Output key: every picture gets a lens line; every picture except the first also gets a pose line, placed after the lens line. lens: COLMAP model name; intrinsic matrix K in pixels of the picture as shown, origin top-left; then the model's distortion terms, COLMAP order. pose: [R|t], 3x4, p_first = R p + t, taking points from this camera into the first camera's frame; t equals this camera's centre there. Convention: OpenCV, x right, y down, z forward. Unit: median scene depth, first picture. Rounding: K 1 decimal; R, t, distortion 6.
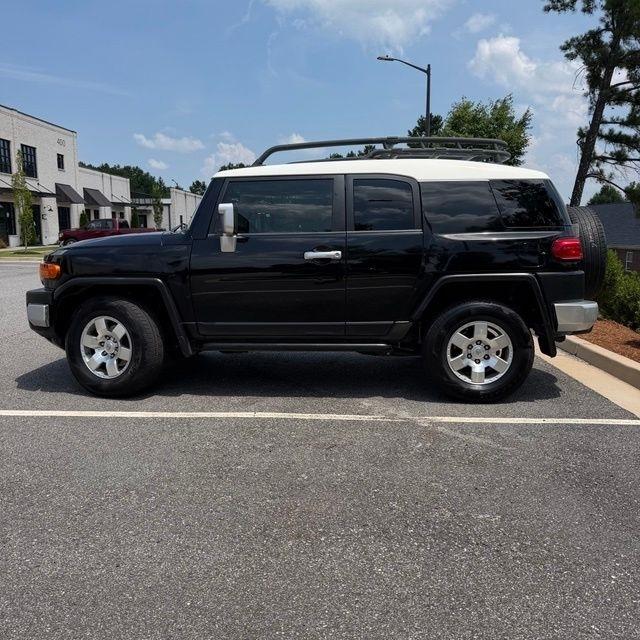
lens RADIAL K [[601.5, 0, 320.0], [0, 601.5, 320.0], [0, 0, 1]] dist [0.098617, -0.155509]
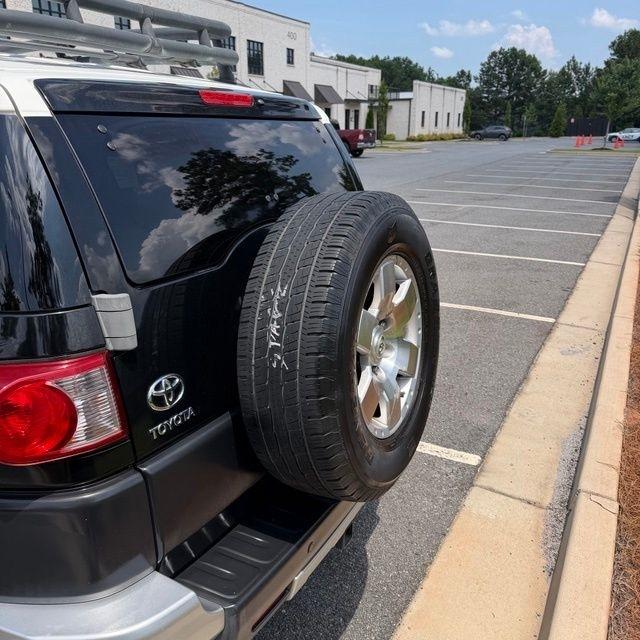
lens RADIAL K [[596.6, 0, 327.3], [0, 596.6, 316.8], [0, 0, 1]] dist [0.161324, -0.304378]
pose [[0.912840, 0.127121, -0.388025, 0.068339], [-0.063753, 0.983020, 0.172065, -0.023404], [0.403309, -0.132330, 0.905445, 0.095413]]
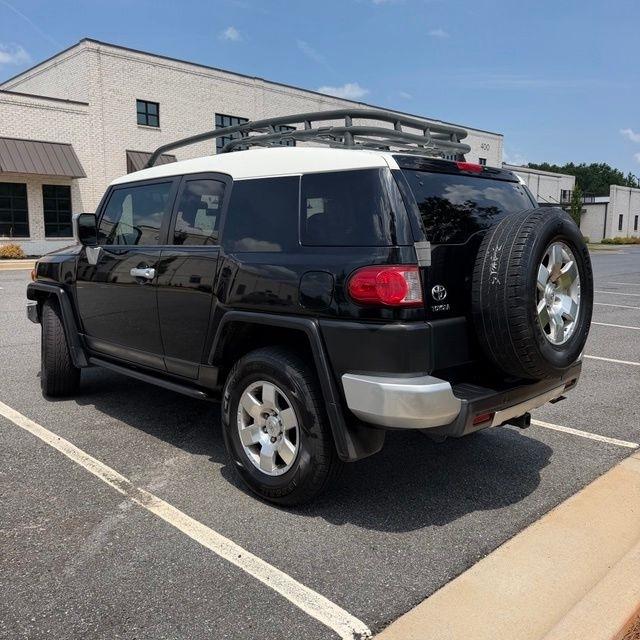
lens RADIAL K [[594.5, 0, 320.0], [0, 594.5, 320.0], [0, 0, 1]] dist [0.101303, -0.161042]
pose [[0.744295, 0.102520, -0.659935, 0.083740], [-0.101634, 0.994026, 0.039796, -0.011260], [0.660072, 0.037452, 0.750268, 0.060203]]
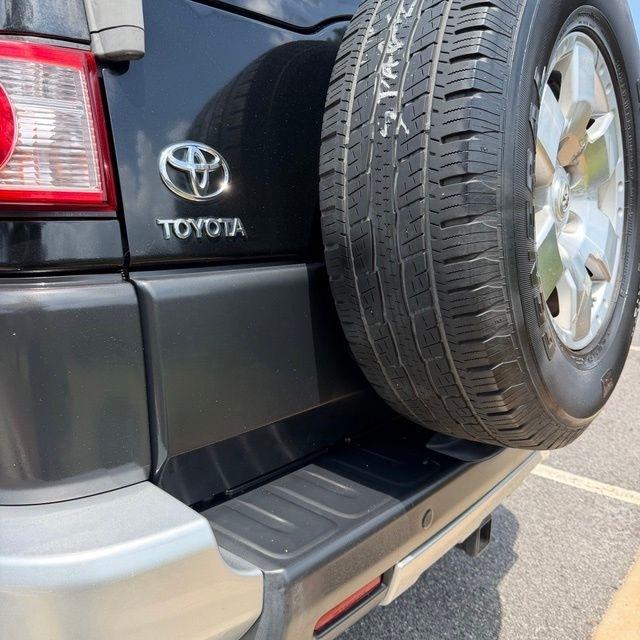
lens RADIAL K [[594.5, 0, 320.0], [0, 594.5, 320.0], [0, 0, 1]] dist [0.101303, -0.161042]
pose [[0.805936, 0.128426, -0.577904, 0.062782], [-0.102363, 0.991713, 0.077632, -0.010247], [0.583085, -0.003411, 0.812404, 0.108069]]
